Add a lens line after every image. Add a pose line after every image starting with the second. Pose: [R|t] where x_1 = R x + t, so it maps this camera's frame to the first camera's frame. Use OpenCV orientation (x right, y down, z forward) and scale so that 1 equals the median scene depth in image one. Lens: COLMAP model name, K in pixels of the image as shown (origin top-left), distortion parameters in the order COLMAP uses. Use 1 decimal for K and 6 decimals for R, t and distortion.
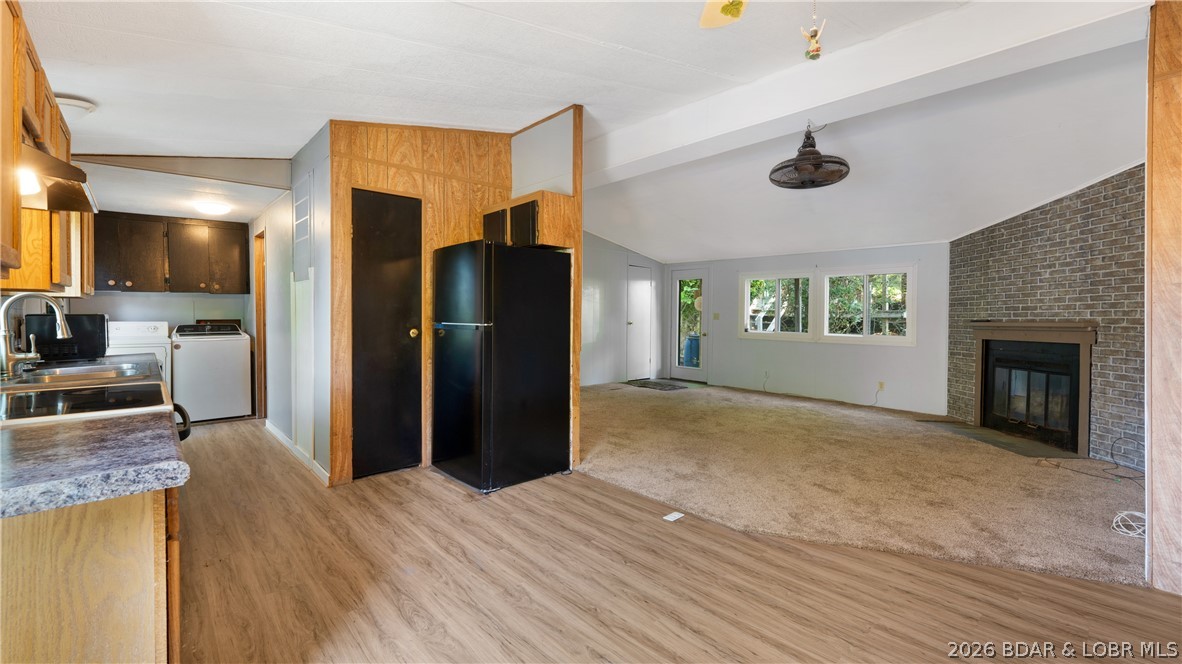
lens RADIAL K [[493.7, 0, 584.4], [0, 493.7, 318.4], [0, 0, 1]] dist [-0.000256, 0.000626]
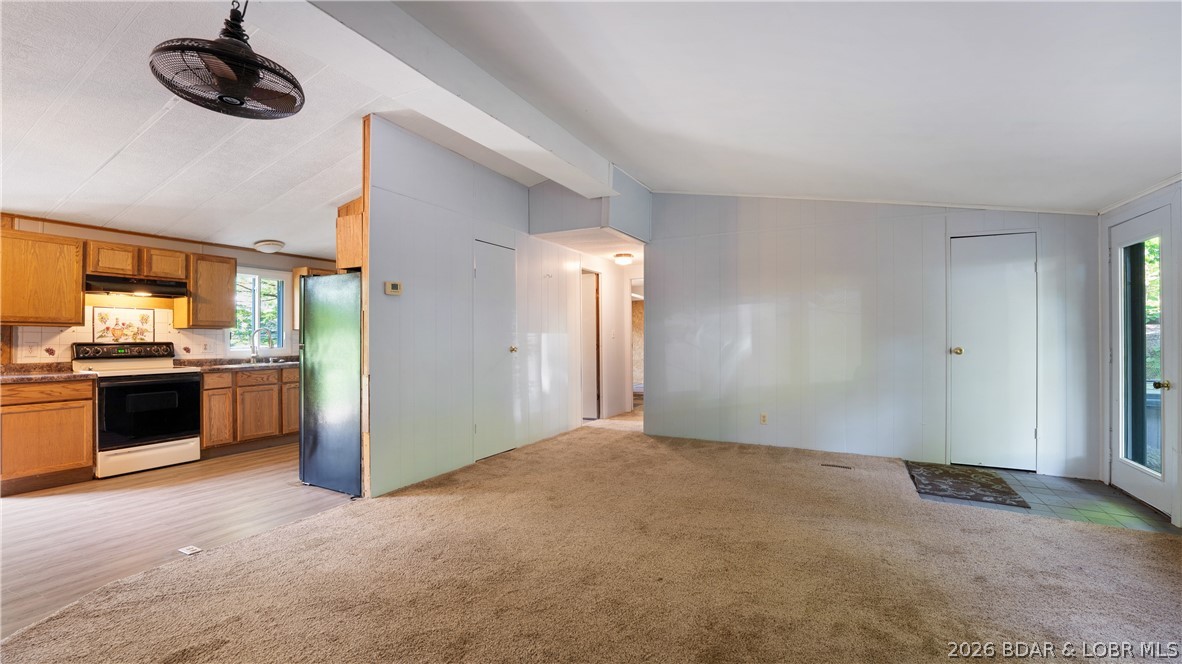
lens RADIAL K [[488.8, 0, 590.3], [0, 488.8, 335.2], [0, 0, 1]] dist [-0.027397, 0.005221]
pose [[0.328943, -0.010253, -0.944294, 0.800557], [-0.002863, 0.999926, -0.011854, 0.000459], [0.944346, 0.006603, 0.328889, 0.876596]]
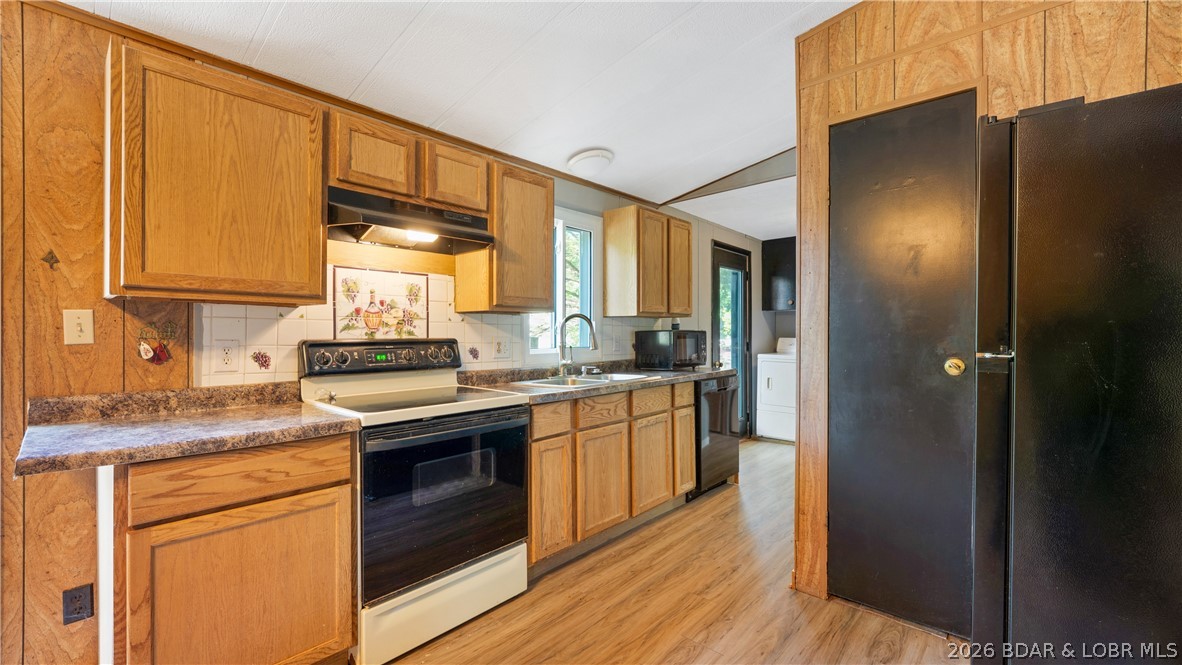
lens RADIAL K [[495.0, 0, 591.0], [0, 495.0, 332.5], [0, 0, 1]] dist [-0.002865, -0.000231]
pose [[0.087455, -0.002140, -0.996166, 0.089124], [-0.005609, 0.999981, -0.002641, -0.000579], [0.996153, 0.005818, 0.087441, 0.467852]]
